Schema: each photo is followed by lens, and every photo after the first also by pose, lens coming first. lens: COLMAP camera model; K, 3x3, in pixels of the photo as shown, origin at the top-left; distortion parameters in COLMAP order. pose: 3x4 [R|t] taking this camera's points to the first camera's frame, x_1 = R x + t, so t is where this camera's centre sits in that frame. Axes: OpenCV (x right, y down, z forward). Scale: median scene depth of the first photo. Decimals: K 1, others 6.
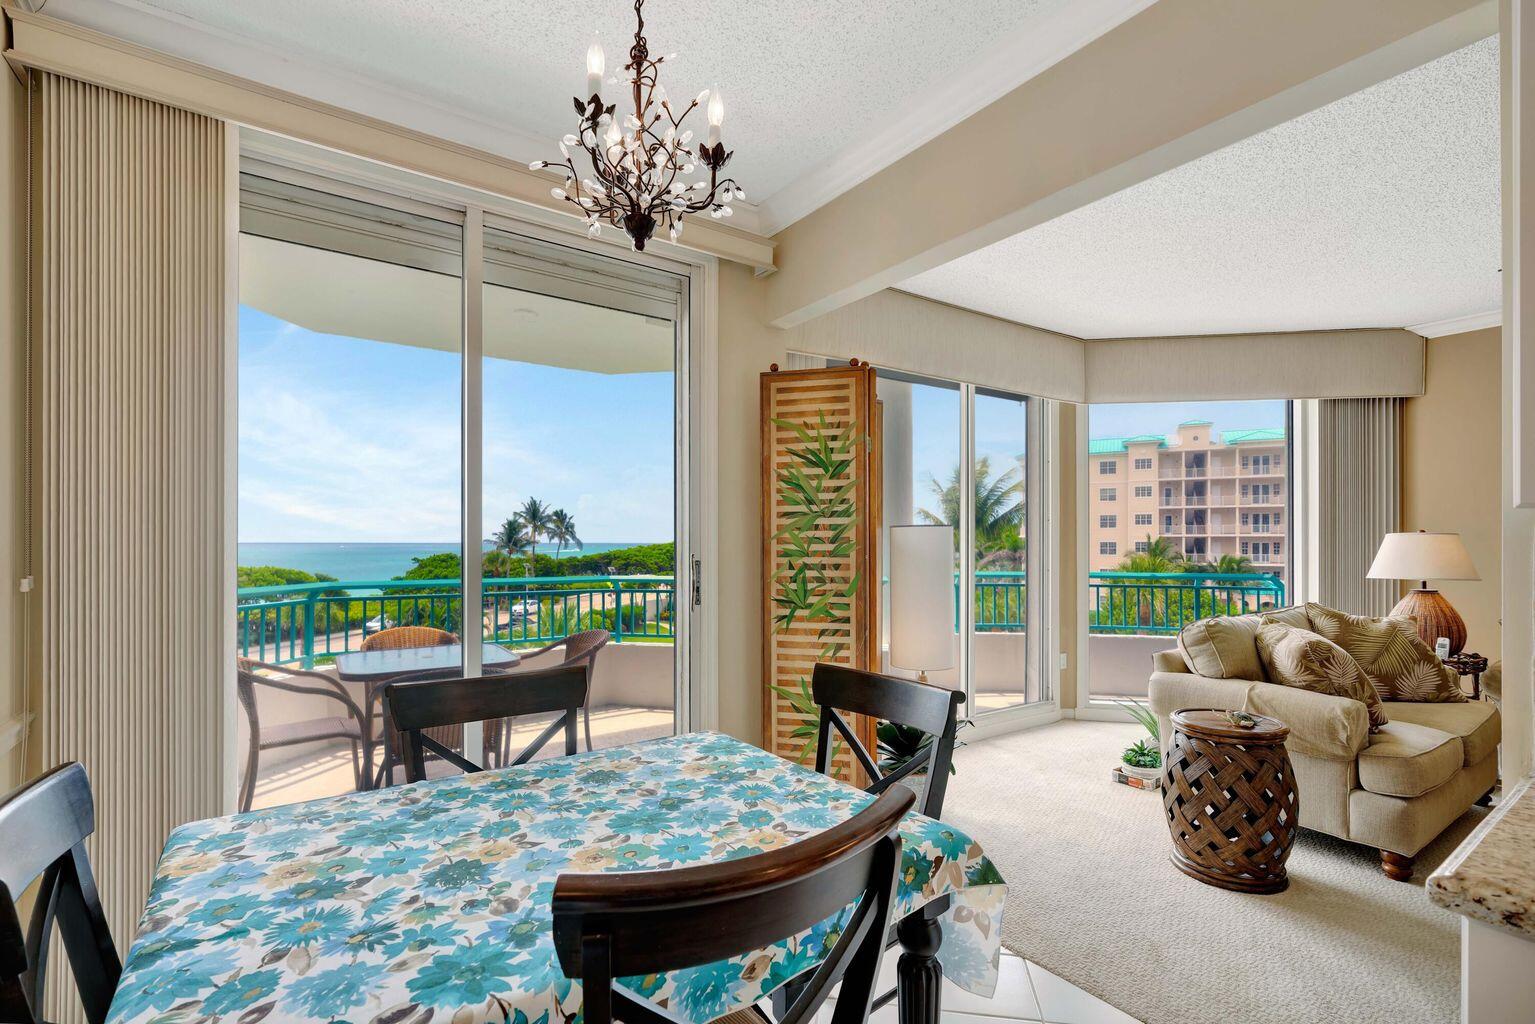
lens RADIAL K [[703.3, 0, 767.9], [0, 703.3, 544.1], [0, 0, 1]] dist [-0.001511, -0.000001]
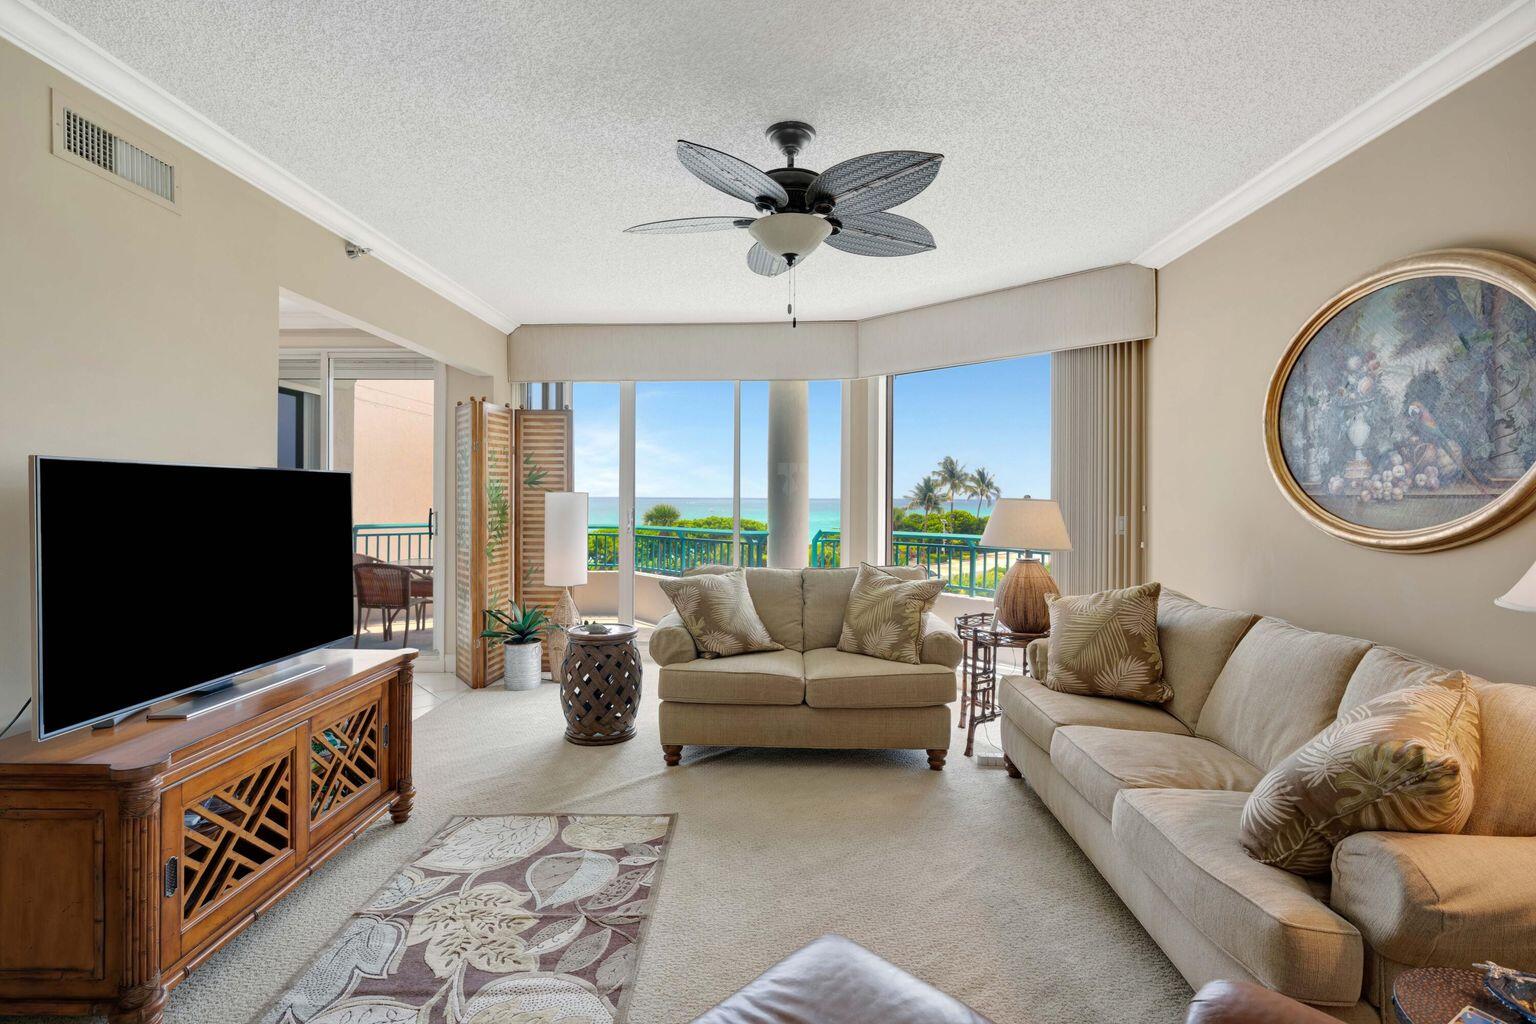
lens RADIAL K [[697.7, 0, 768.0], [0, 697.7, 512.0], [0, 0, 1]] dist [-0.009402, 0.000187]
pose [[0.798120, 0.017326, -0.602249, 1.054608], [-0.008221, 0.999807, 0.017869, -0.010284], [0.602442, -0.009310, 0.798108, 0.042058]]
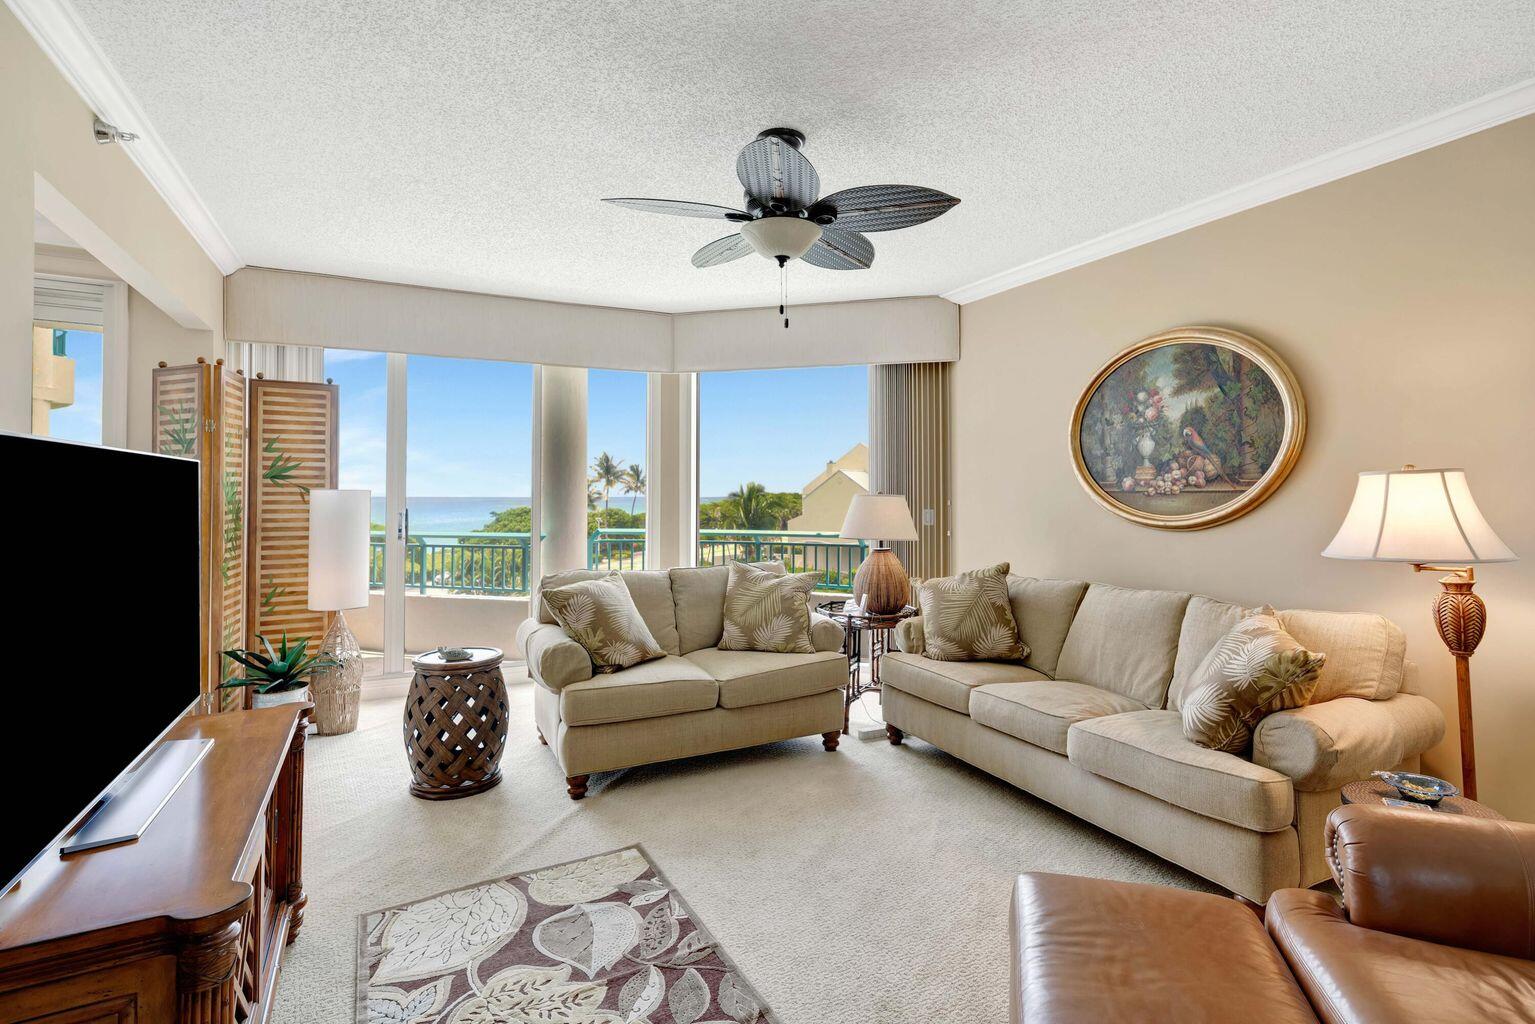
lens RADIAL K [[731.7, 0, 788.1], [0, 731.7, 492.1], [0, 0, 1]] dist [-0.011382, 0.000708]
pose [[0.991926, 0.000341, -0.126816, 0.810501], [-0.001487, 0.999959, -0.008944, -0.008774], [0.126808, 0.009061, 0.991886, -0.088442]]
